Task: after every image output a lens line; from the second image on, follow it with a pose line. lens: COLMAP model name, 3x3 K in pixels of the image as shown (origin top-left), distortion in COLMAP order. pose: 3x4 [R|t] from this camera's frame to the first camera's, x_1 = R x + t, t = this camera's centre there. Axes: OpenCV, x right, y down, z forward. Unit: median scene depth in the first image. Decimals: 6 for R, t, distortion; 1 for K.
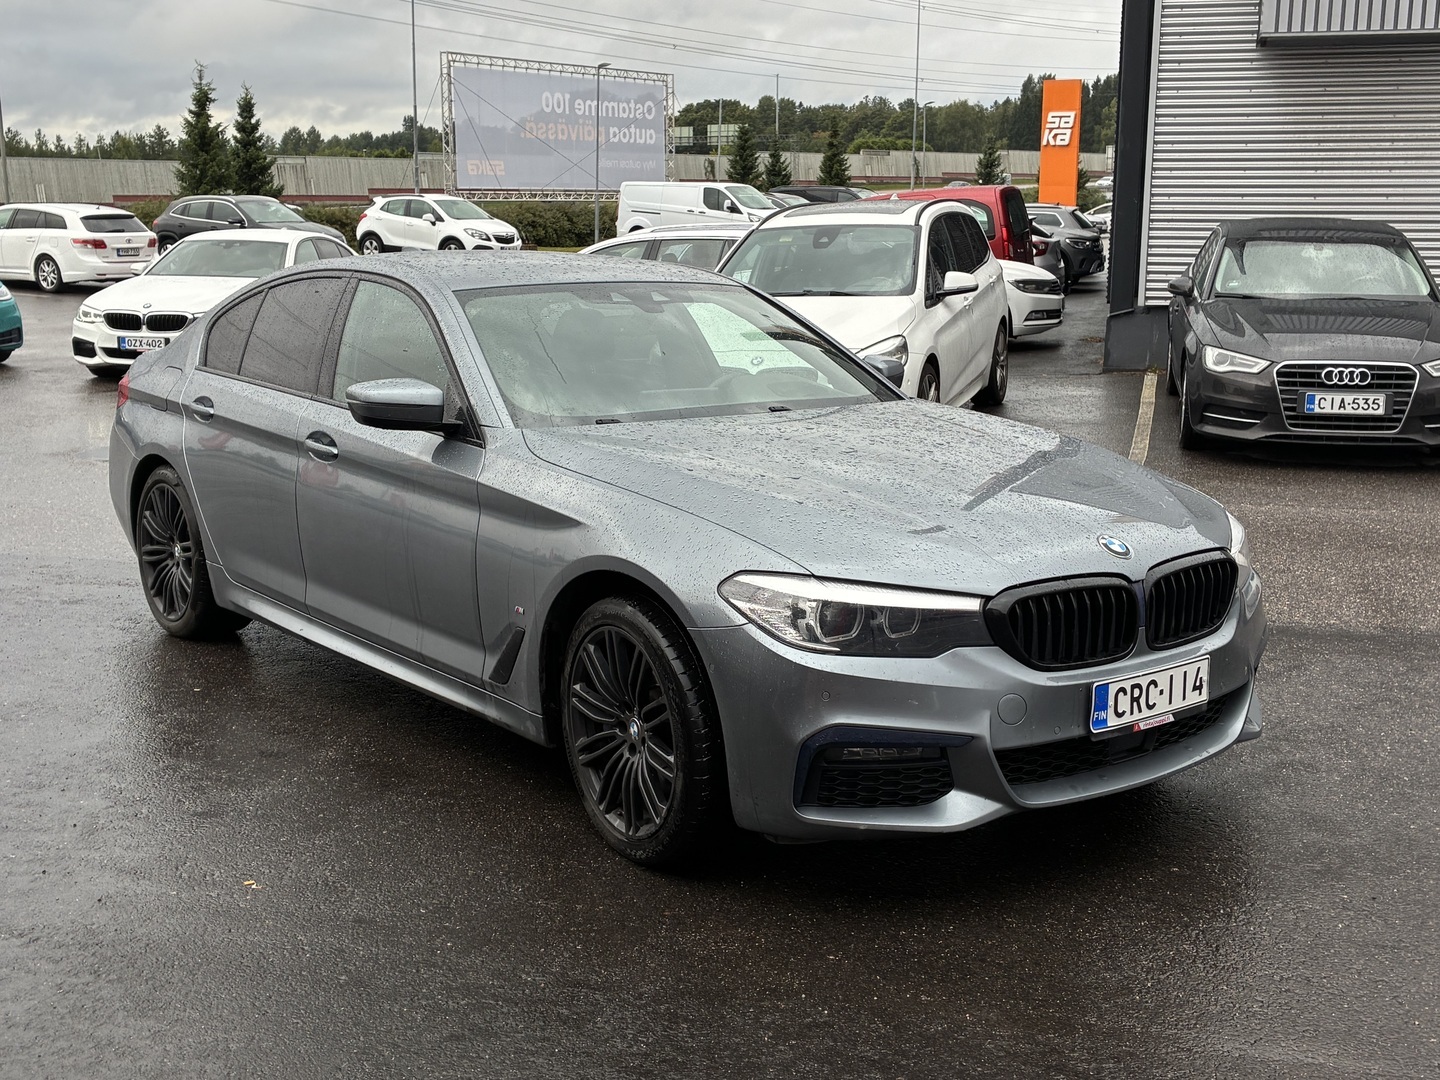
lens RADIAL K [[1638.2, 0, 718.0], [0, 1638.2, 571.9], [0, 0, 1]] dist [0.089427, 0.011977]
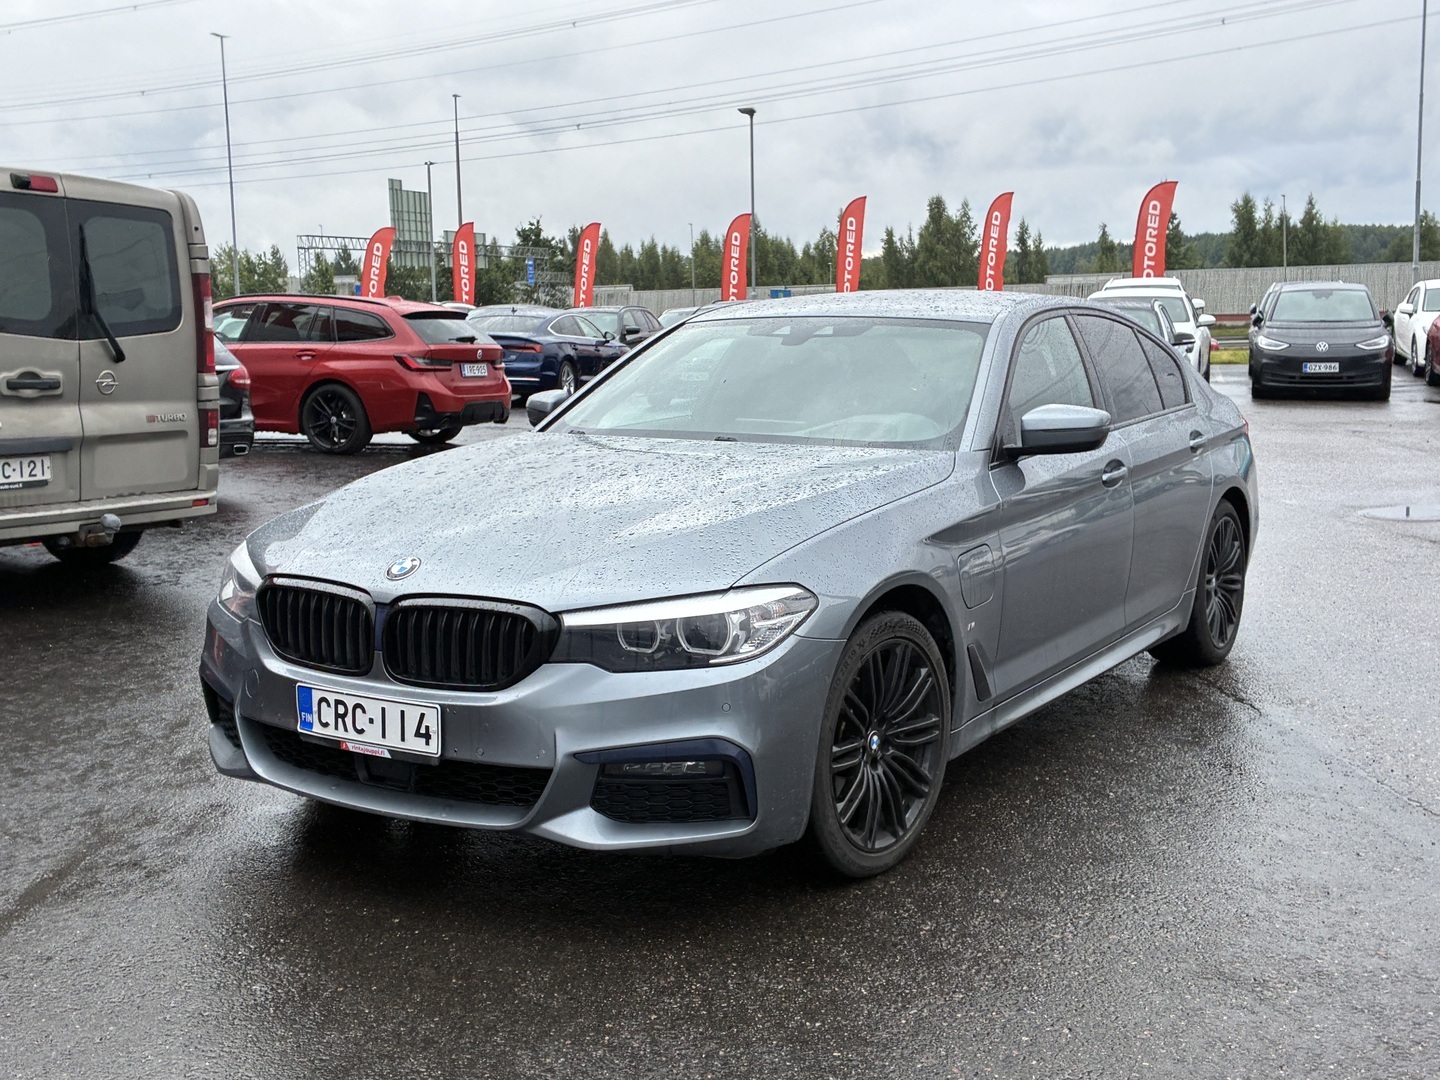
lens RADIAL K [[1716.7, 0, 792.7], [0, 1716.7, 536.7], [0, 0, 1]] dist [0.031825, 0.012423]
pose [[0.358056, 0.125914, -0.925171, 1.242175], [-0.188989, 0.980129, 0.060252, -0.136559], [0.914374, 0.153273, 0.374737, 0.808213]]
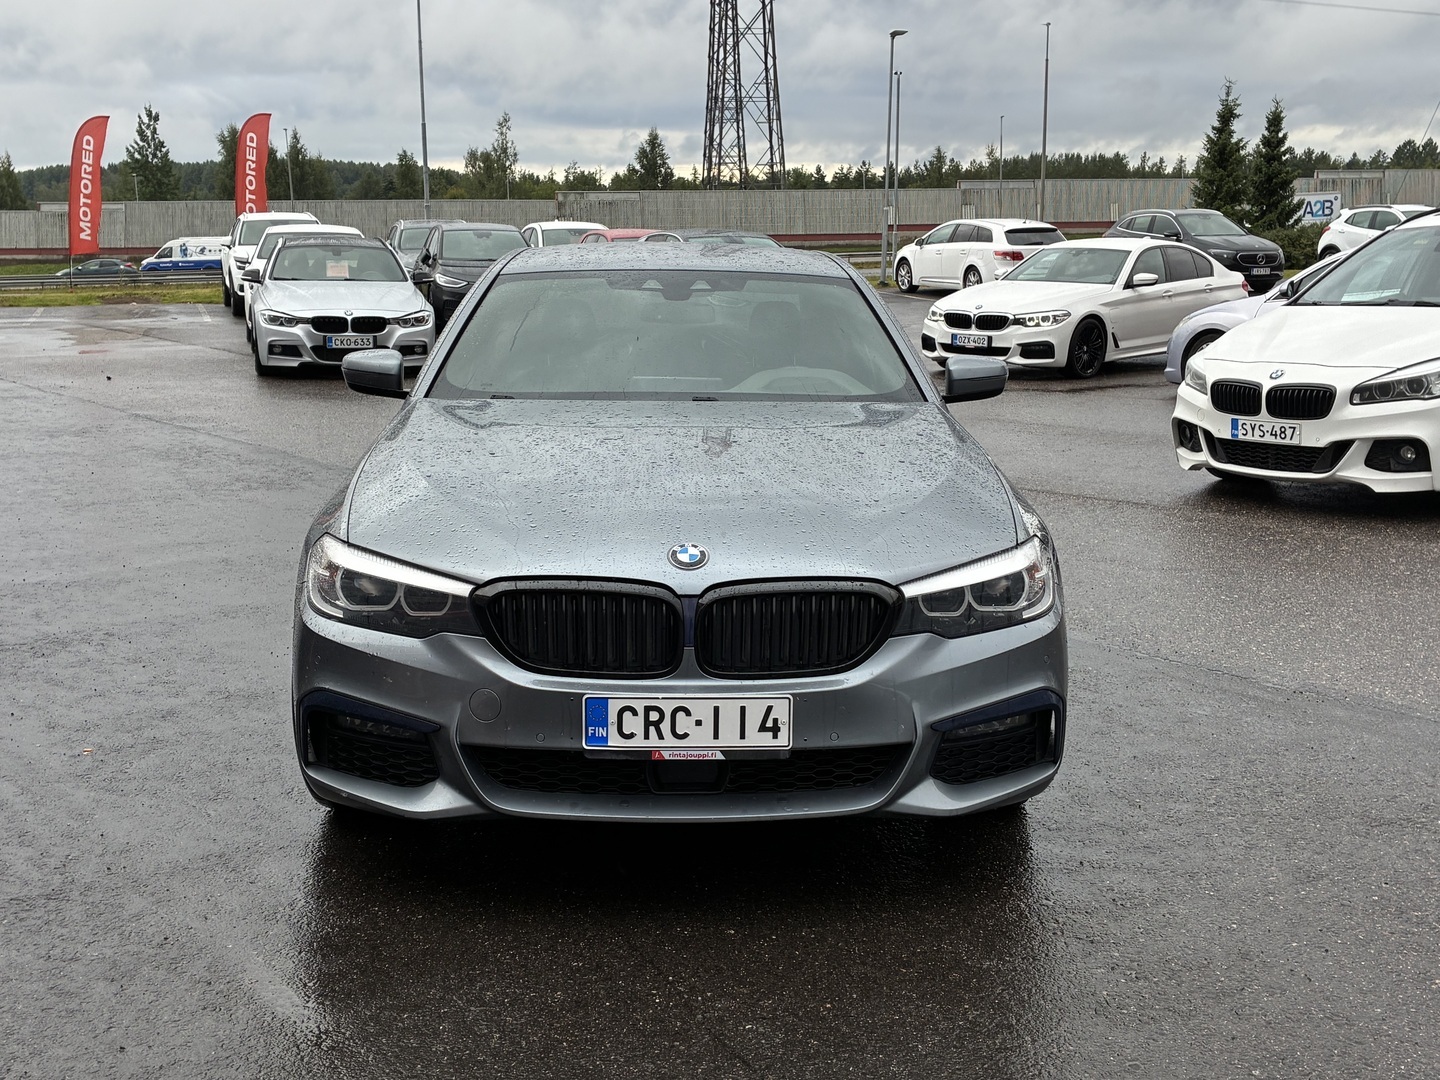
lens RADIAL K [[1716.7, 0, 792.7], [0, 1716.7, 536.7], [0, 0, 1]] dist [0.031825, 0.012423]
pose [[0.819407, 0.106467, -0.563238, 0.799937], [-0.127924, 0.991783, 0.001369, -0.033728], [0.558756, 0.070930, 0.826293, 0.247023]]
